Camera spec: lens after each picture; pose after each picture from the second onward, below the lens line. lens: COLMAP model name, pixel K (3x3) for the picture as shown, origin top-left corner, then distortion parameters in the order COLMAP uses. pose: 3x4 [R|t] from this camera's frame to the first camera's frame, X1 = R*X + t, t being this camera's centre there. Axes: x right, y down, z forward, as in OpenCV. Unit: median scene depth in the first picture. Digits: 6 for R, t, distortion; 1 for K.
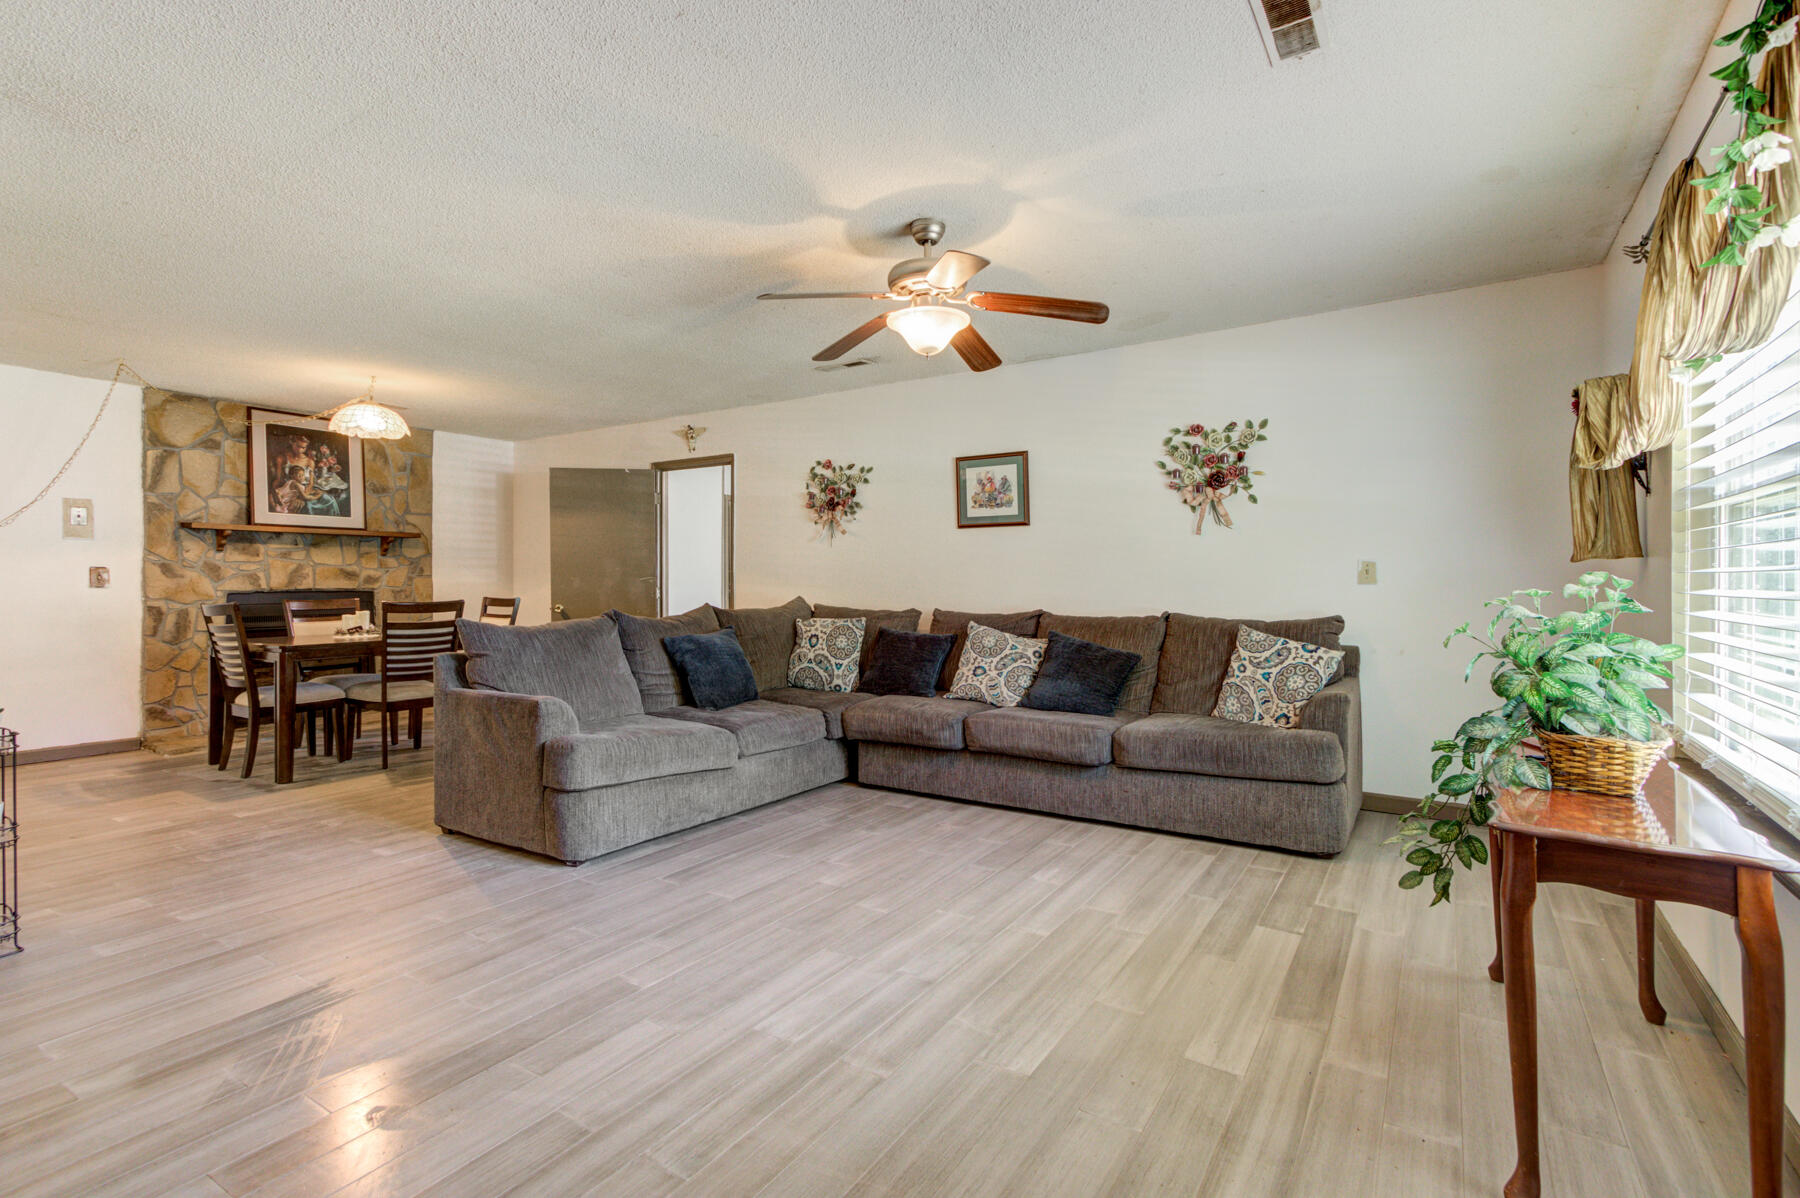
lens RADIAL K [[834.3, 0, 880.8], [0, 834.3, 578.4], [0, 0, 1]] dist [-0.001769, 0.000241]
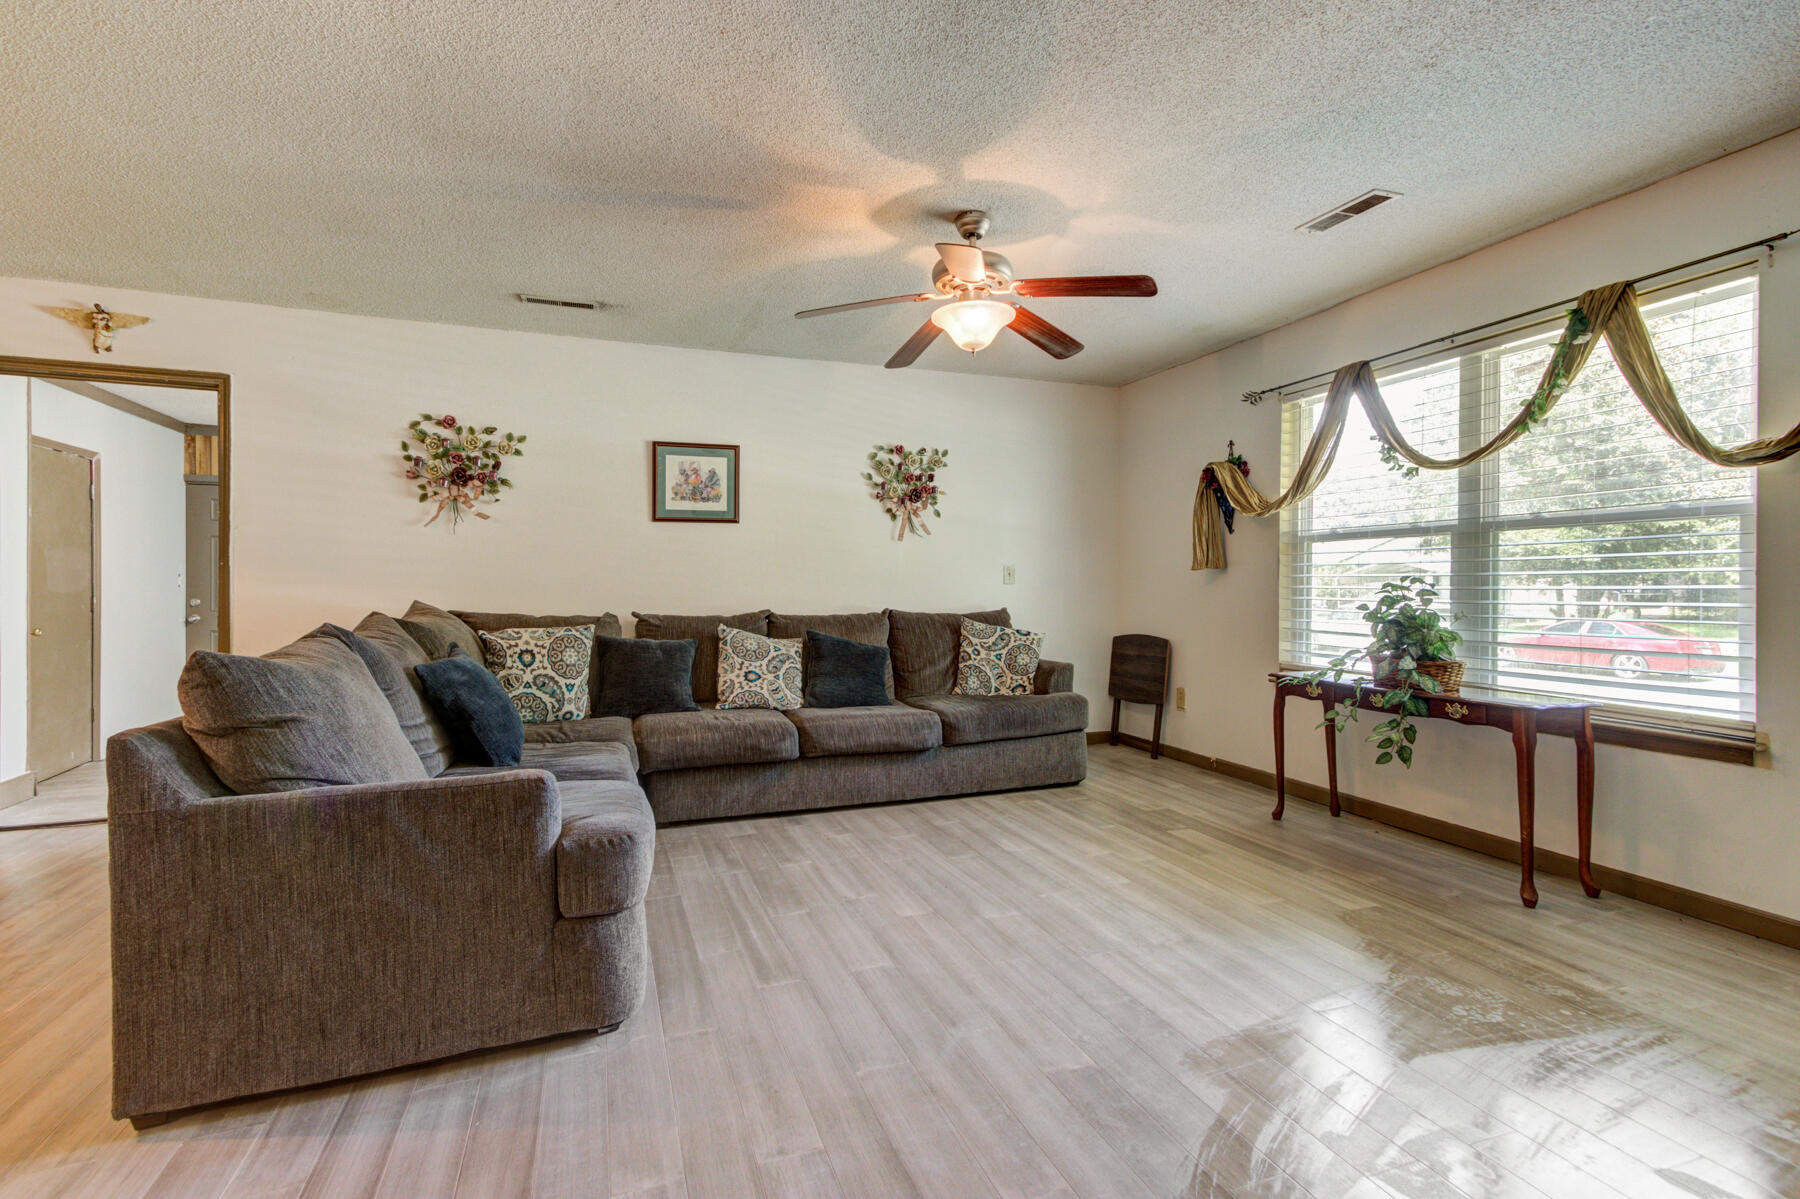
lens RADIAL K [[808.9, 0, 873.2], [0, 808.9, 590.6], [0, 0, 1]] dist [-0.001742, 0.000204]
pose [[0.609428, -0.004162, 0.792830, -0.521887], [-0.004362, 0.999953, 0.008602, 0.006504], [-0.792829, -0.008700, 0.609382, 0.339458]]
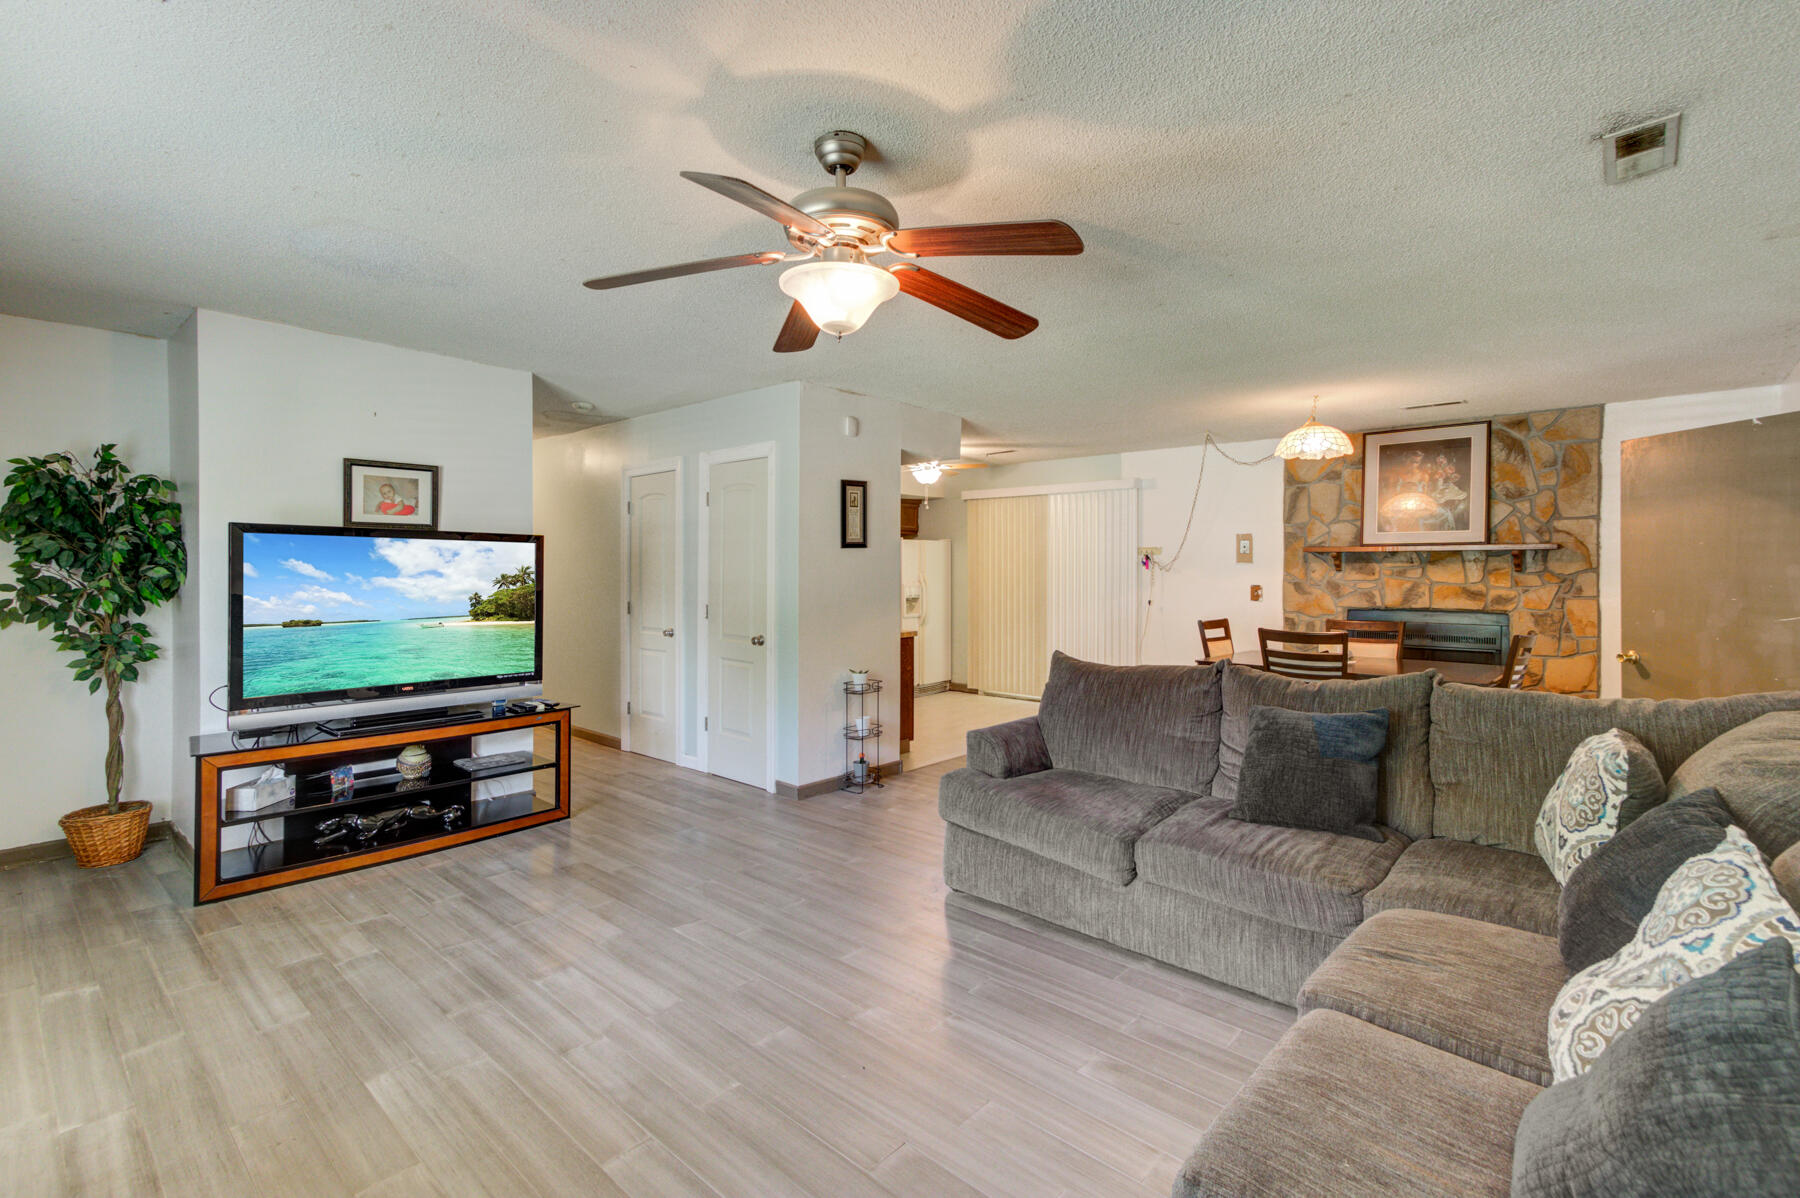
lens RADIAL K [[810.4, 0, 891.0], [0, 810.4, 582.4], [0, 0, 1]] dist [0.021842, 0.000027]
pose [[-0.142488, 0.016751, -0.989655, 0.484221], [0.001638, 0.999859, 0.016688, -0.049354], [0.989795, 0.000757, -0.142496, 0.762758]]
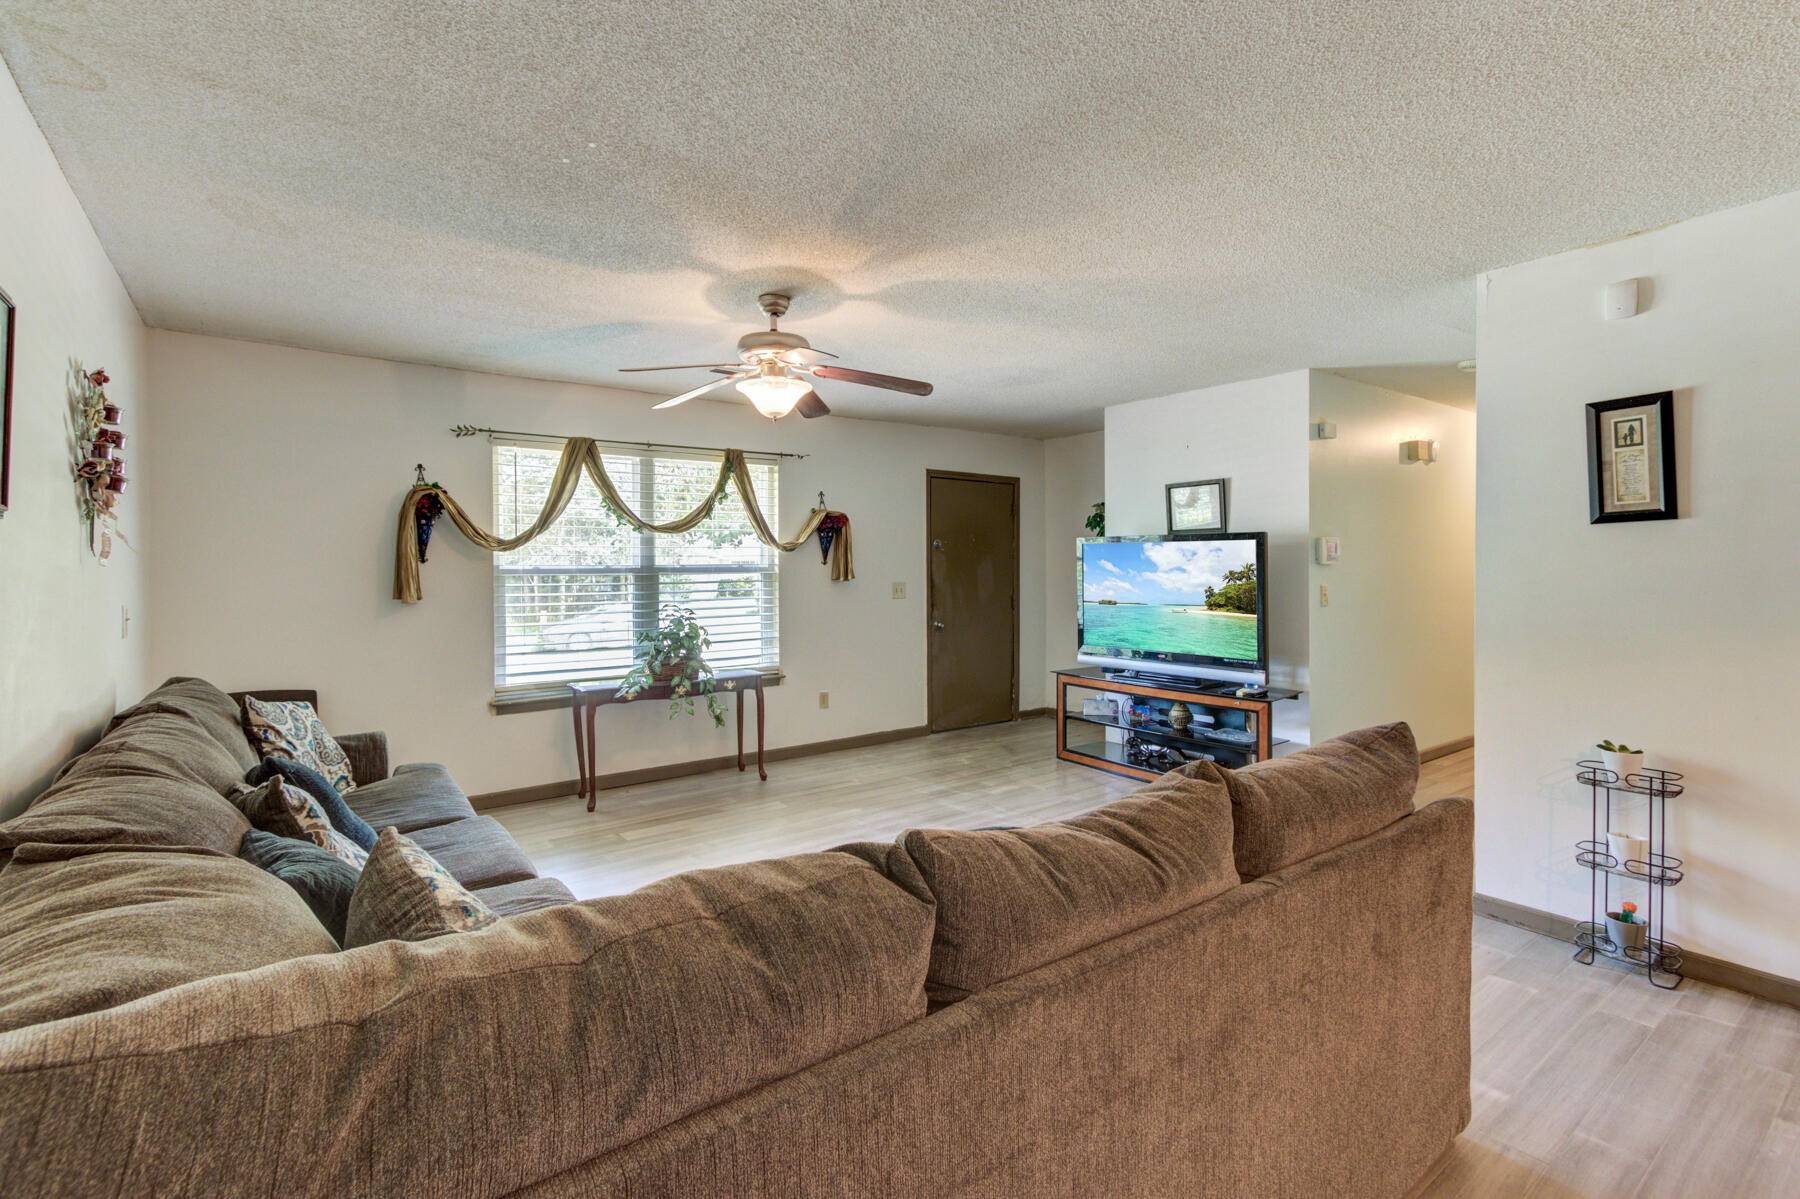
lens RADIAL K [[834.3, 0, 880.8], [0, 834.3, 578.9], [0, 0, 1]] dist [-0.001769, 0.000241]
pose [[-0.938943, 0.000107, 0.344072, -0.302494], [0.004348, 0.999924, 0.011553, -0.047363], [-0.344044, 0.012344, -0.938872, 1.329861]]
